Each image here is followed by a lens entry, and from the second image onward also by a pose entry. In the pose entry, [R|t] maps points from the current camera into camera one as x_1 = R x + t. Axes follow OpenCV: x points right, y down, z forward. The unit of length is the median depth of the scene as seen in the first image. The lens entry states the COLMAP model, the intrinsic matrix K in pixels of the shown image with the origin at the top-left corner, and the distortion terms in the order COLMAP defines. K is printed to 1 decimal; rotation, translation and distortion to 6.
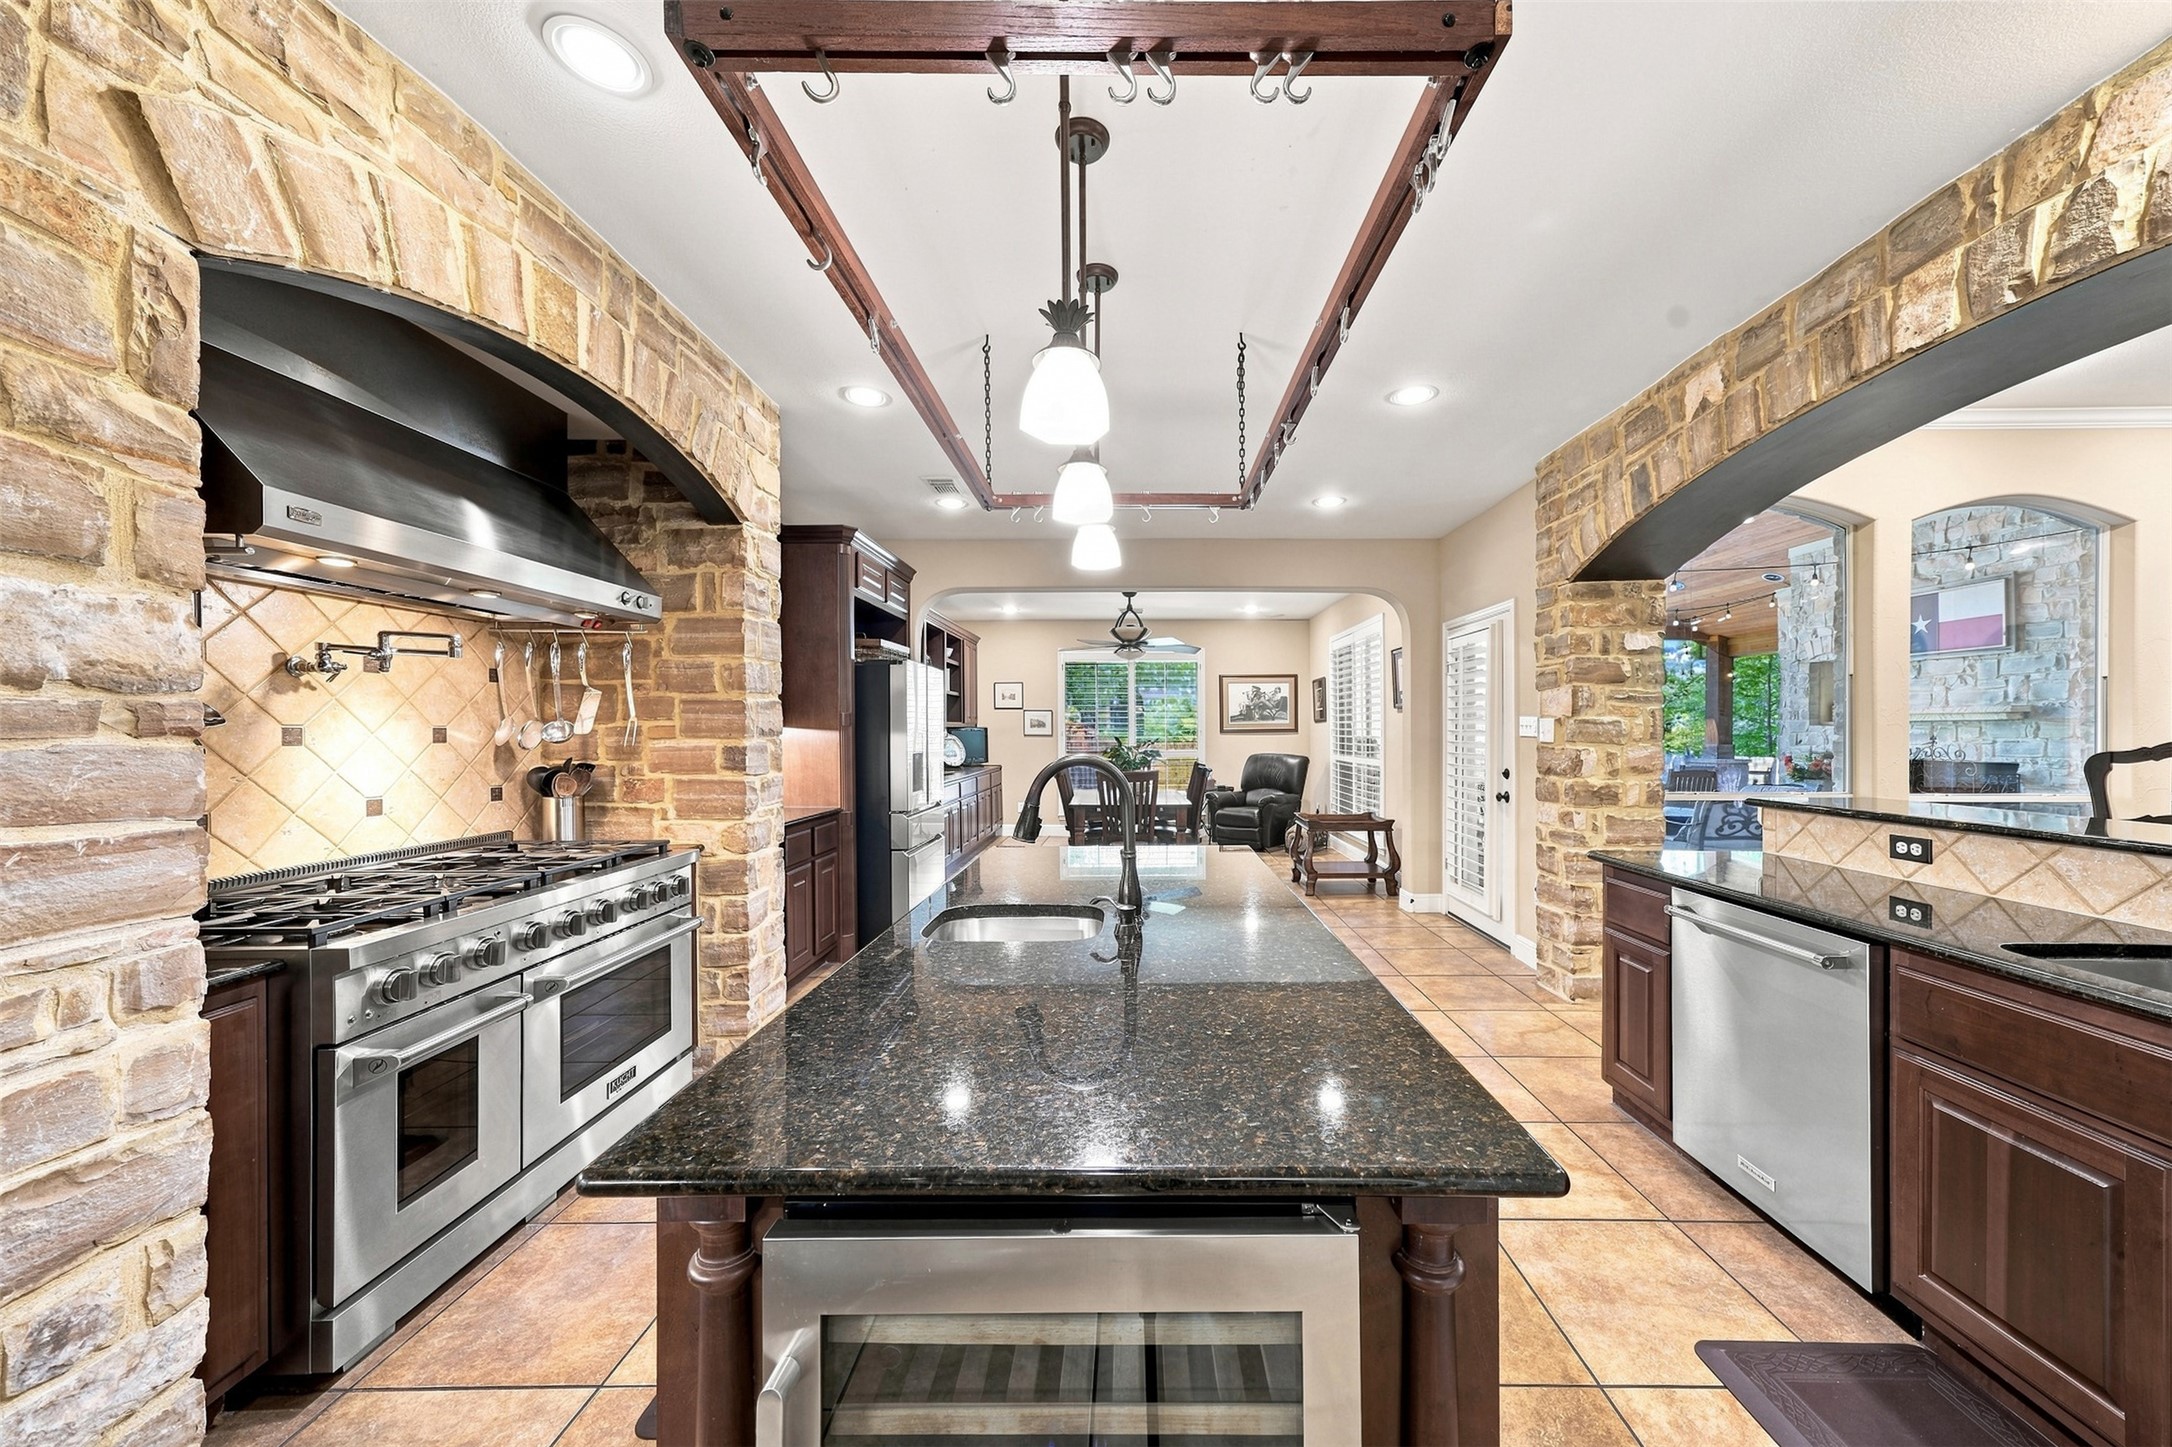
lens RADIAL K [[786.6, 0, 1099.4], [0, 786.6, 734.4], [0, 0, 1]] dist [0.010899, 0.000422]
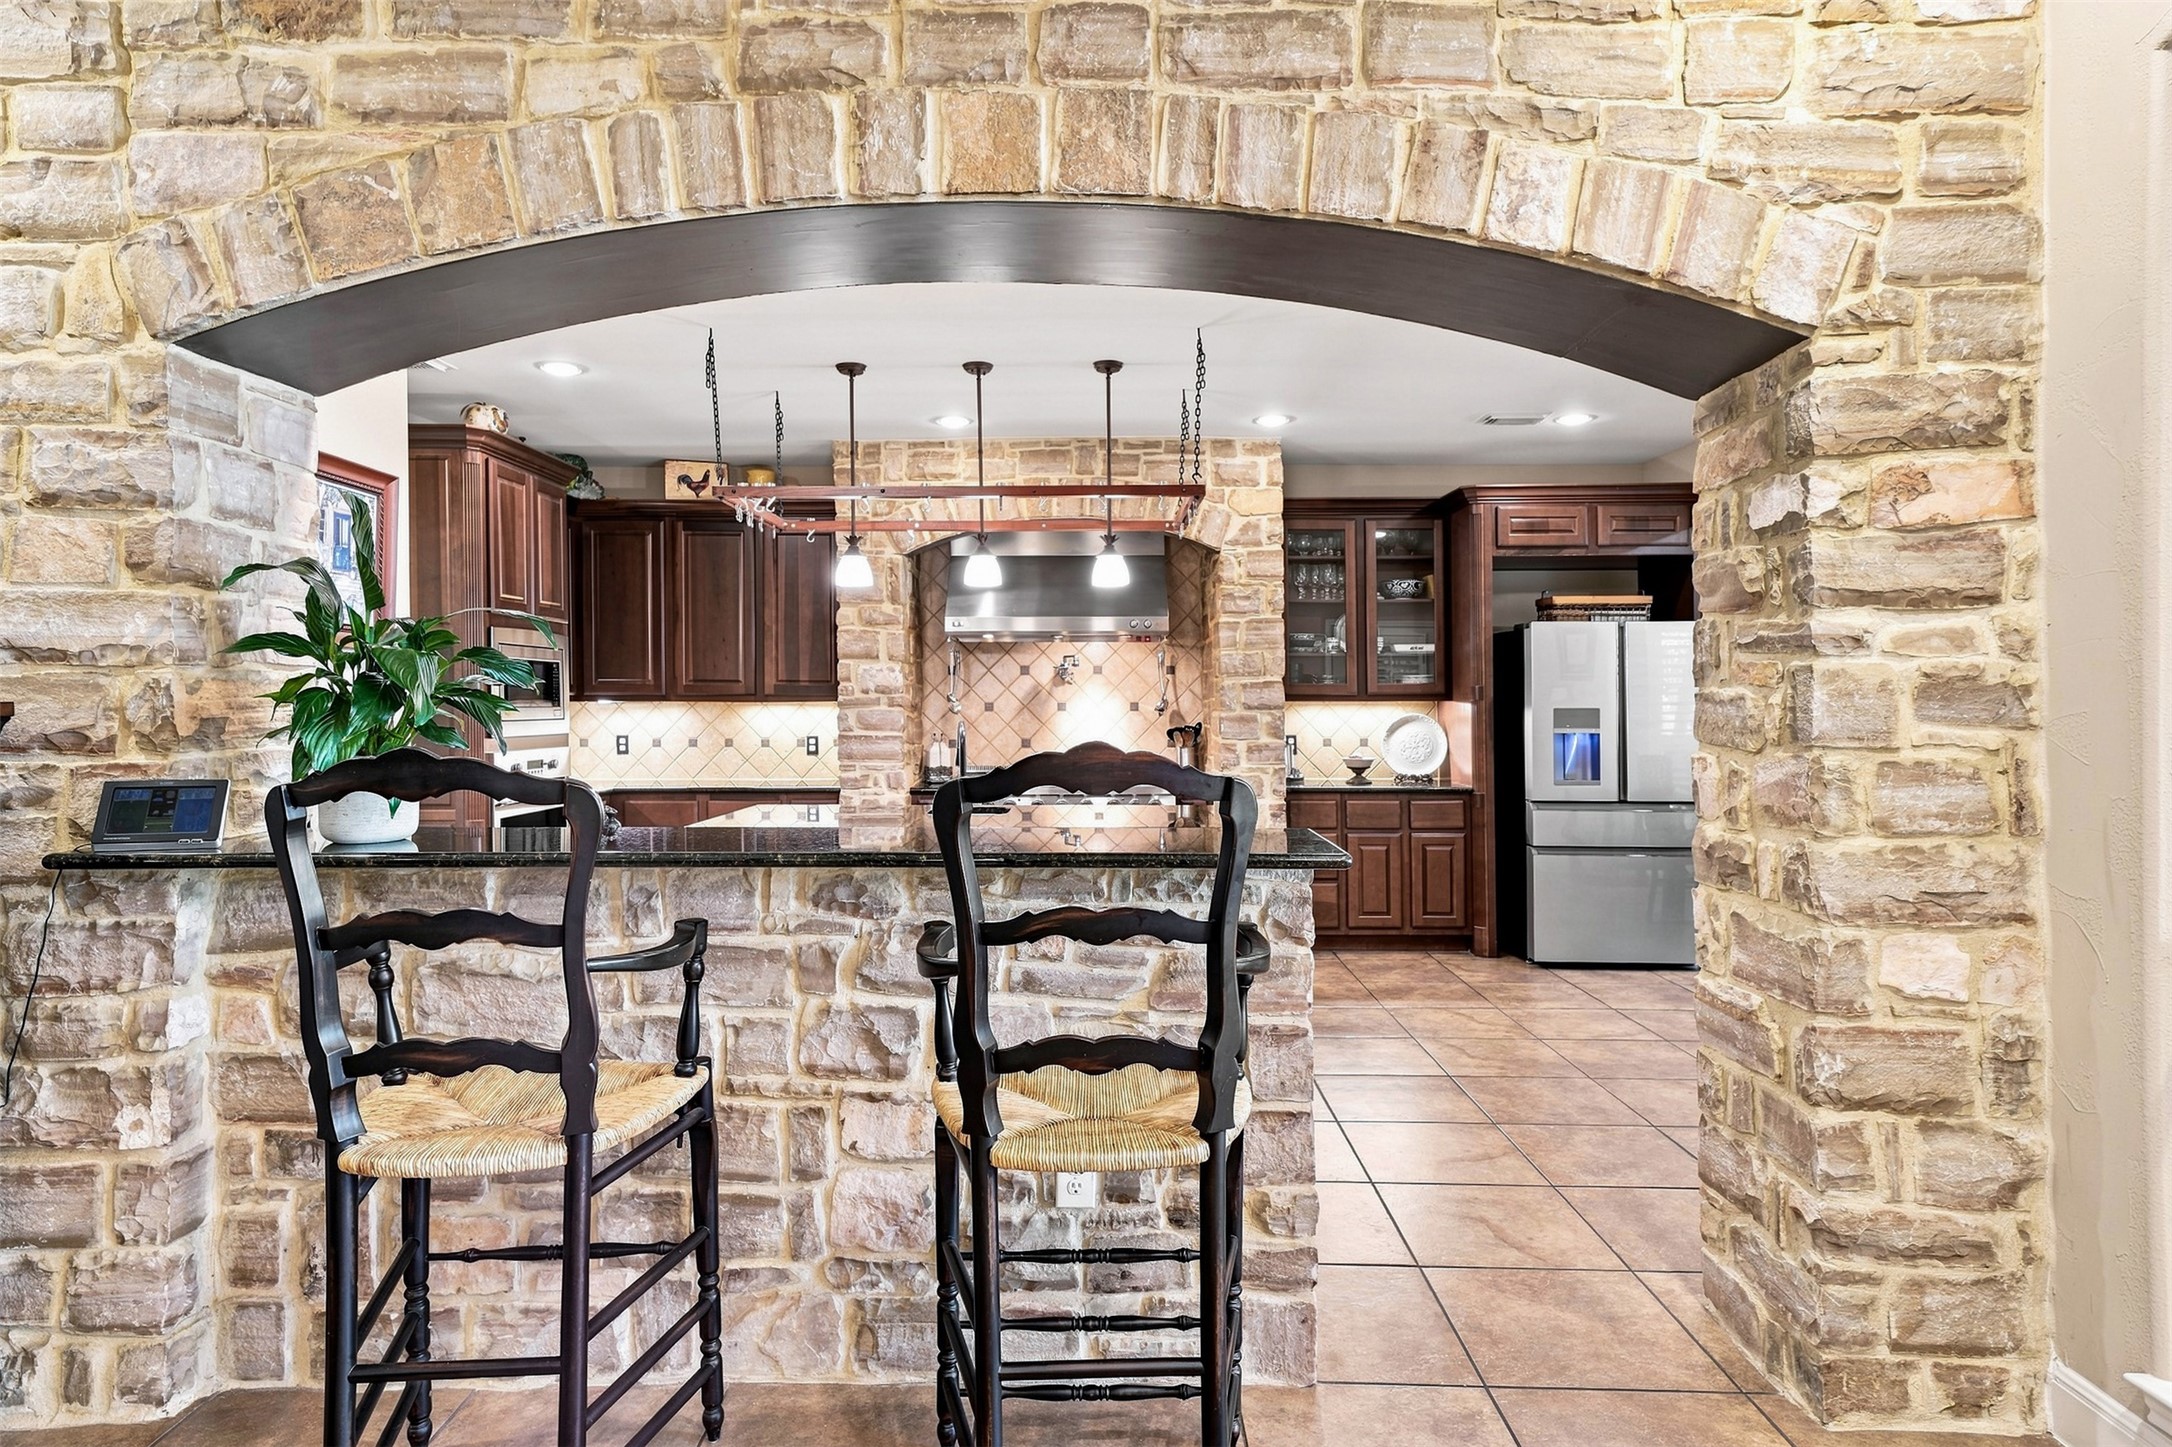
lens RADIAL K [[1256.1, 0, 1063.5], [0, 1256.1, 706.2], [0, 0, 1]] dist [0.029974, 0.002114]
pose [[-0.042470, 0.008709, -0.999060, 2.090067], [-0.004799, 0.999949, 0.008921, -0.025510], [0.999086, 0.005173, -0.042426, 1.004555]]
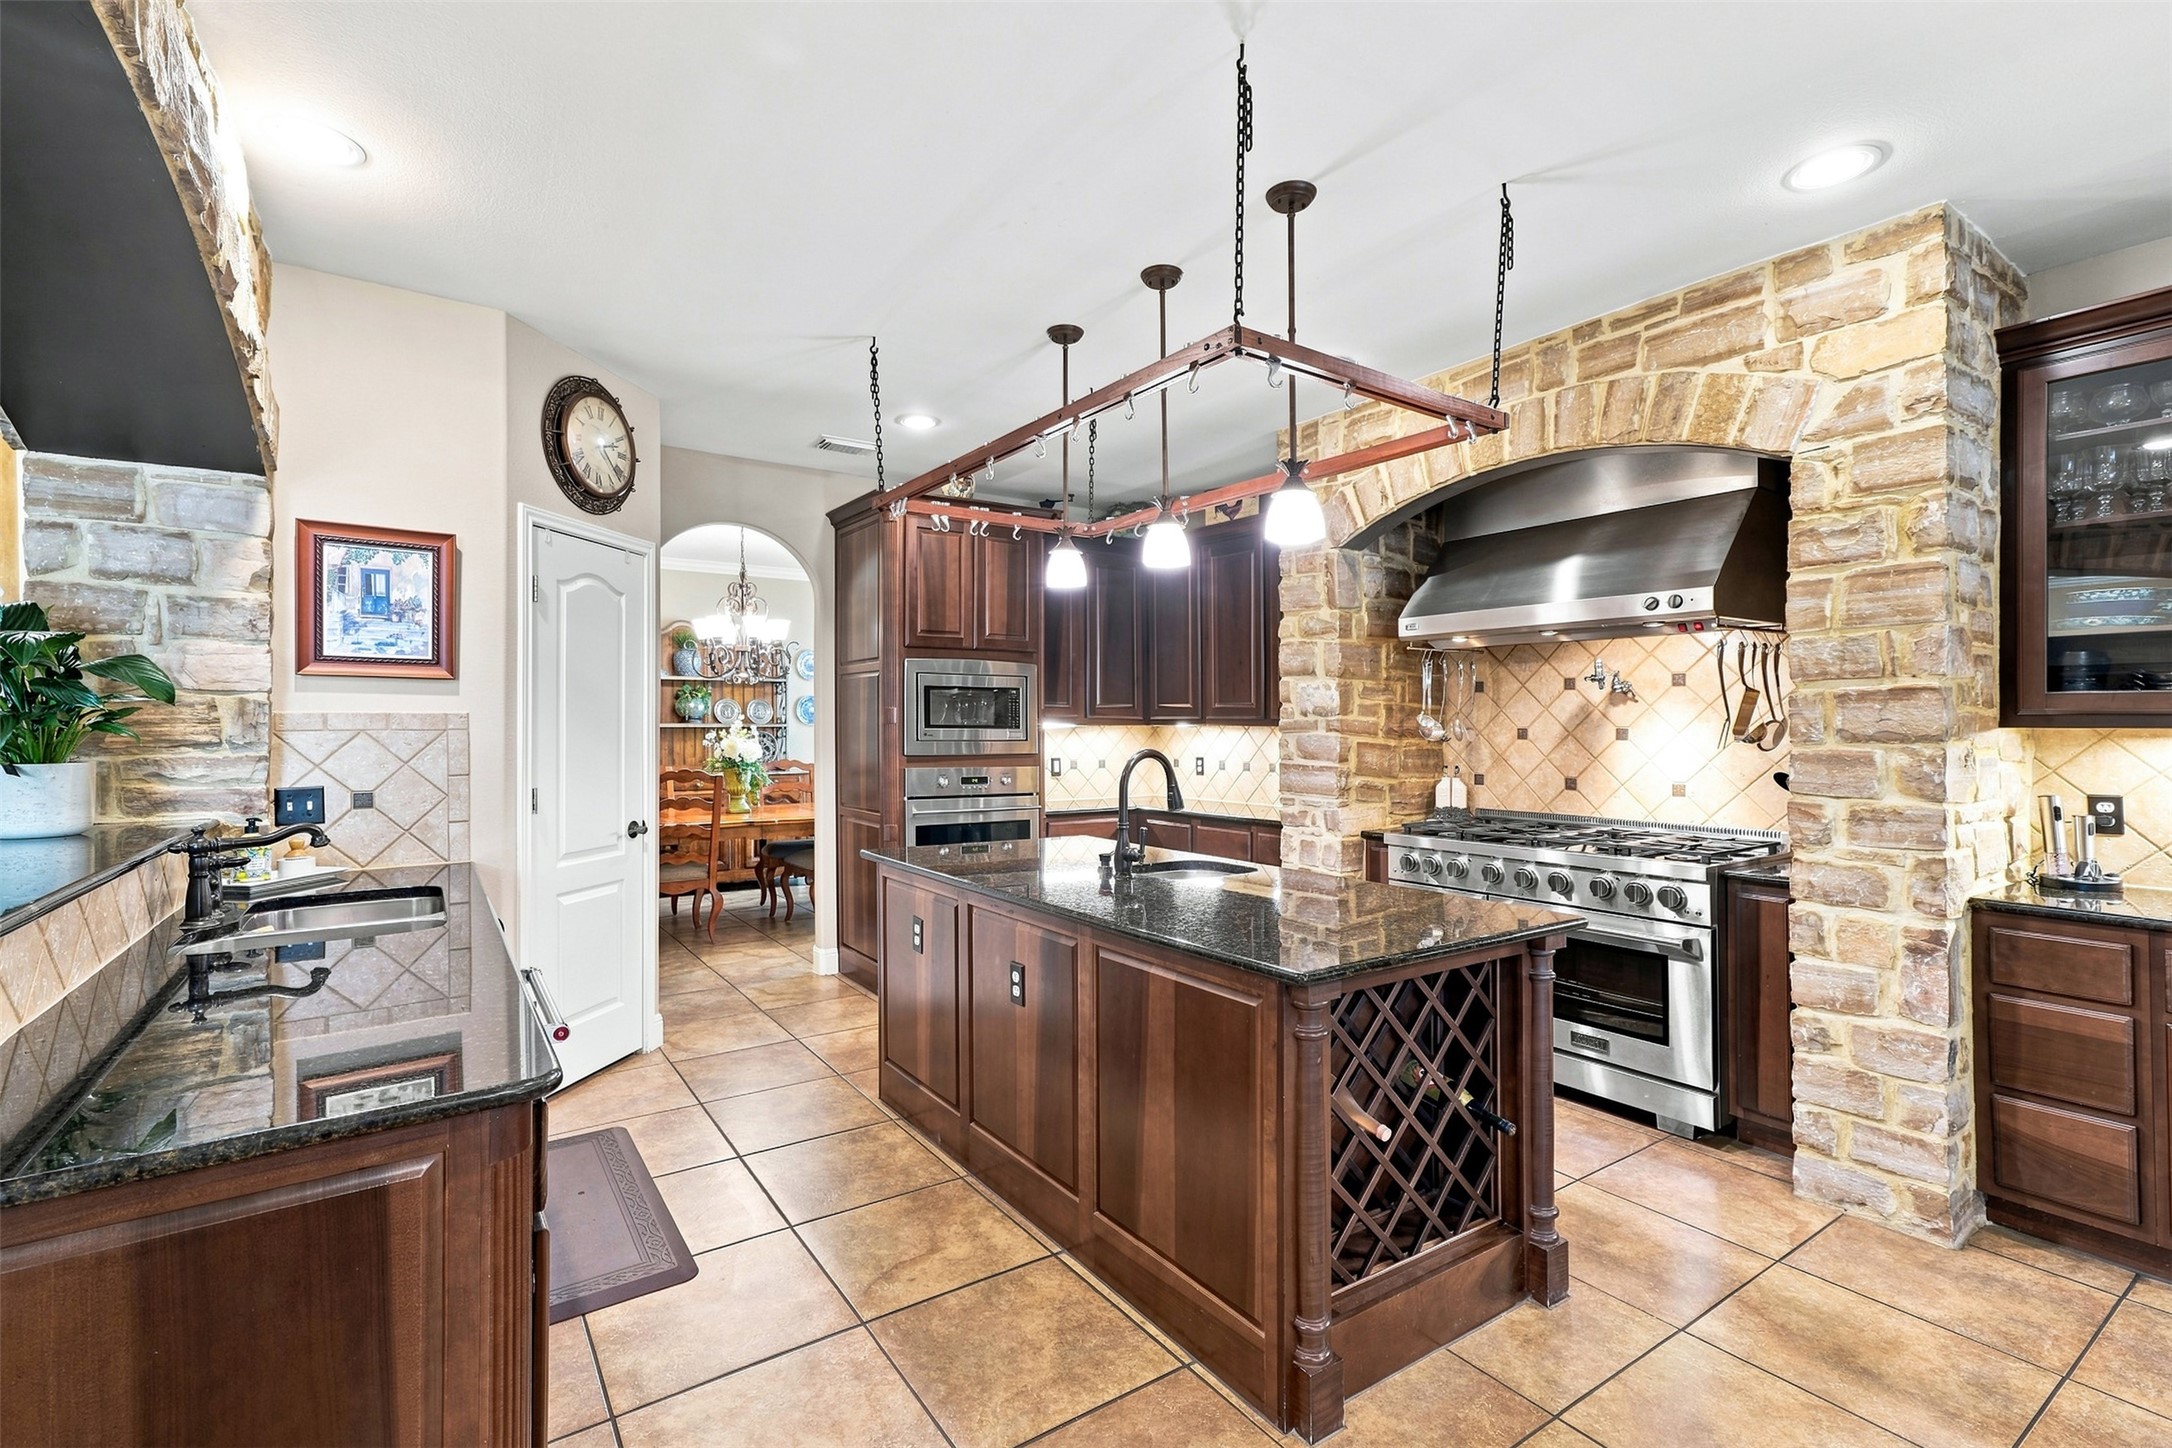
lens RADIAL K [[971.5, 0, 1063.3], [0, 971.5, 723.3], [0, 0, 1]] dist [0.017246, 0.001485]
pose [[-0.842151, -0.000825, -0.539241, 0.742370], [-0.003479, 0.999986, 0.003904, -0.018759], [0.539230, 0.005164, -0.842143, 1.744092]]
